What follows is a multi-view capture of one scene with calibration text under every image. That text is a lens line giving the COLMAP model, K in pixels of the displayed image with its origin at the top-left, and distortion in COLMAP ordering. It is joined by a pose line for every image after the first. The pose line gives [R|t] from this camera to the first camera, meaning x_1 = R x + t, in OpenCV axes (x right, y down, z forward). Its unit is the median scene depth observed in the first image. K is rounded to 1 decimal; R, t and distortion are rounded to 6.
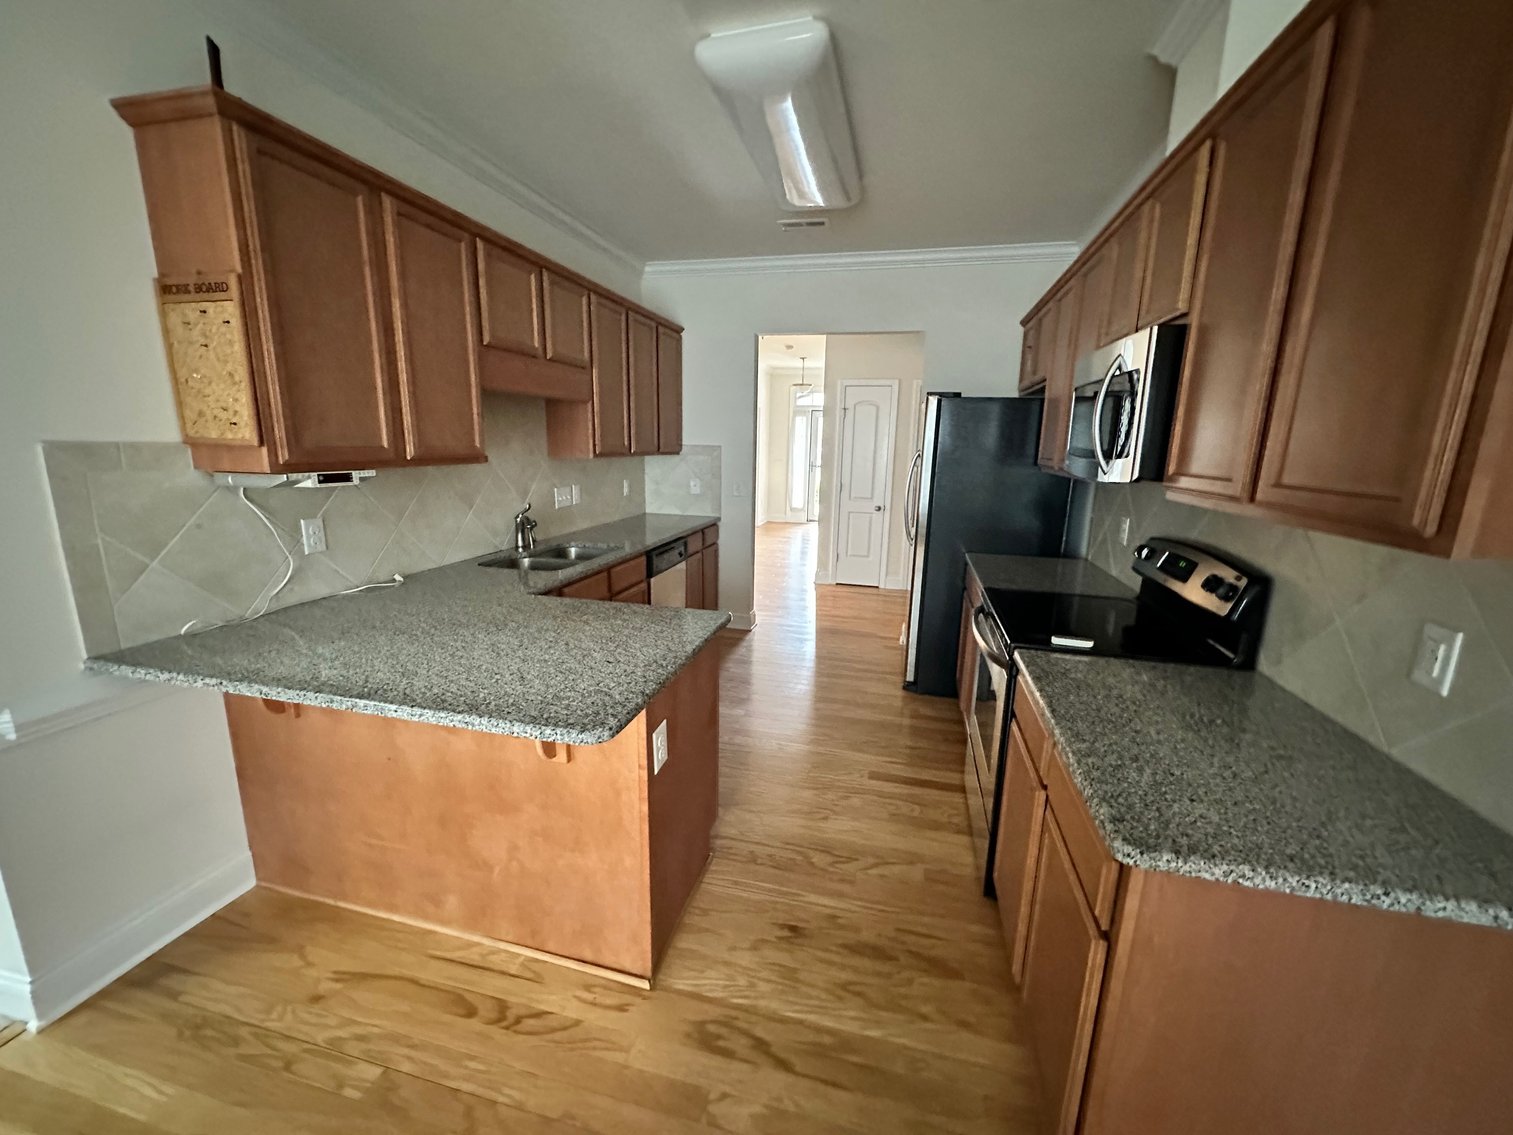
lens RADIAL K [[603.8, 0, 756.5], [0, 603.8, 567.5], [0, 0, 1]] dist [-0.002670, 0.000017]
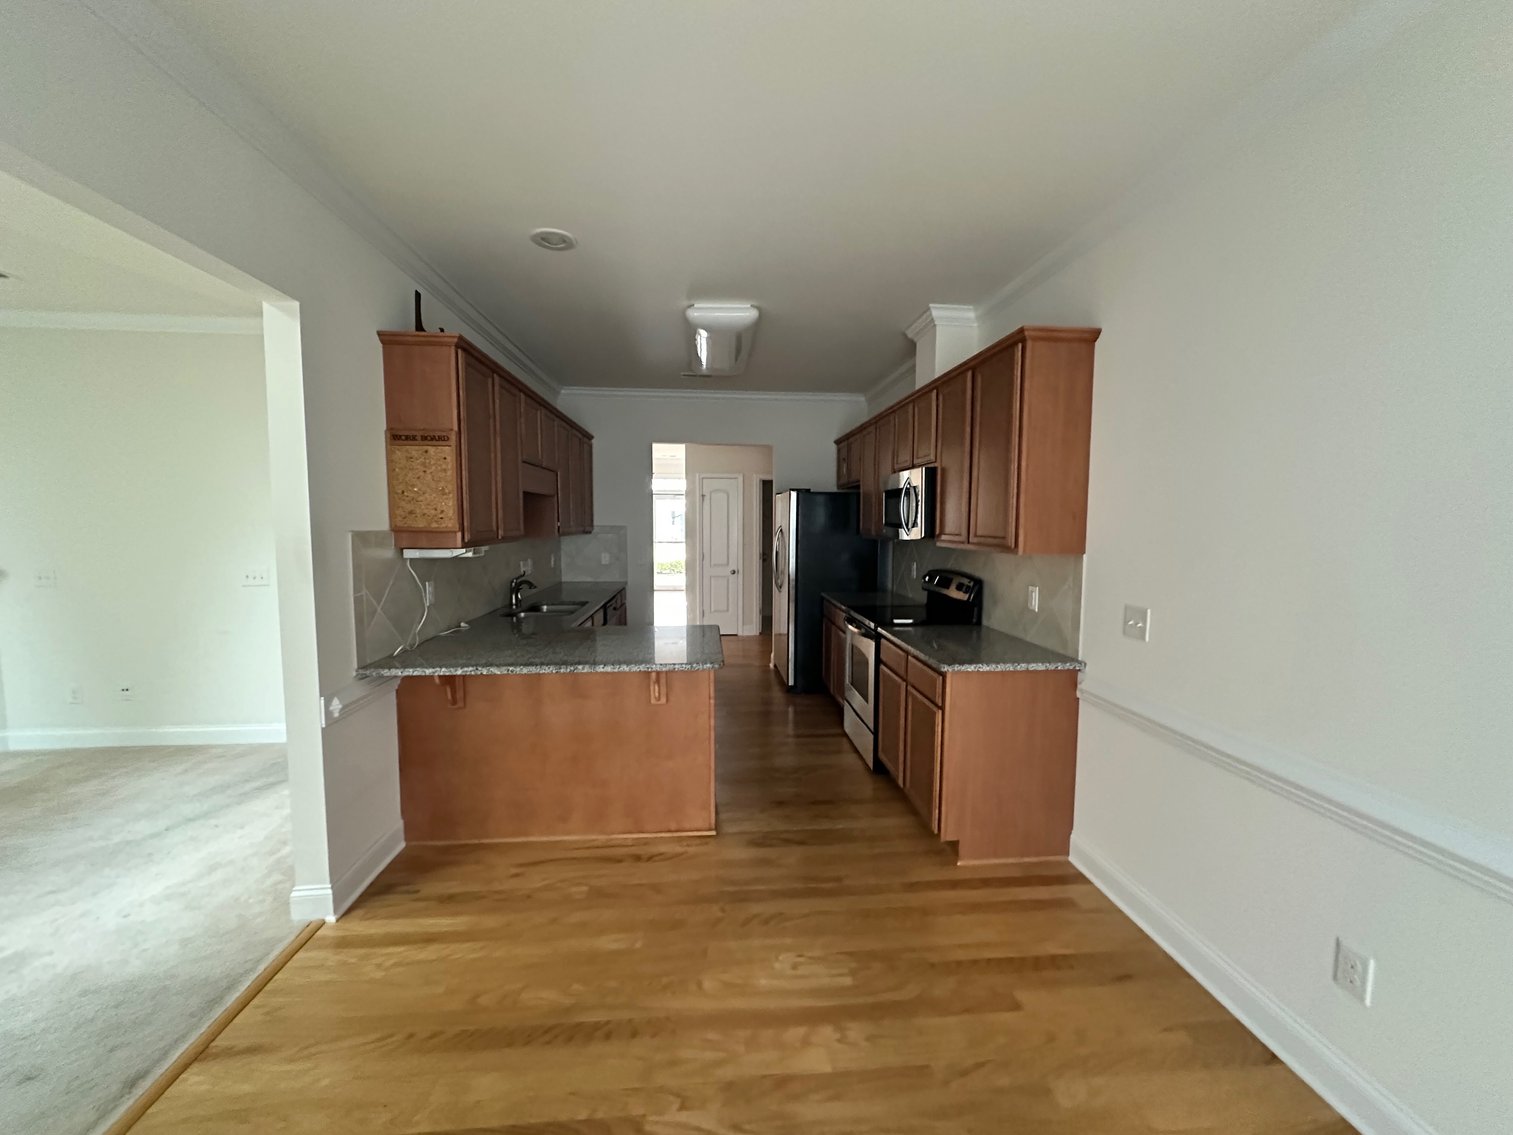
lens RADIAL K [[603.8, 0, 756.5], [0, 603.8, 567.5], [0, 0, 1]] dist [-0.002670, 0.000017]
pose [[0.946033, -0.042202, 0.321312, -0.567453], [0.082244, 0.990290, -0.112083, 0.137531], [-0.313462, 0.132460, 0.940317, -0.738052]]
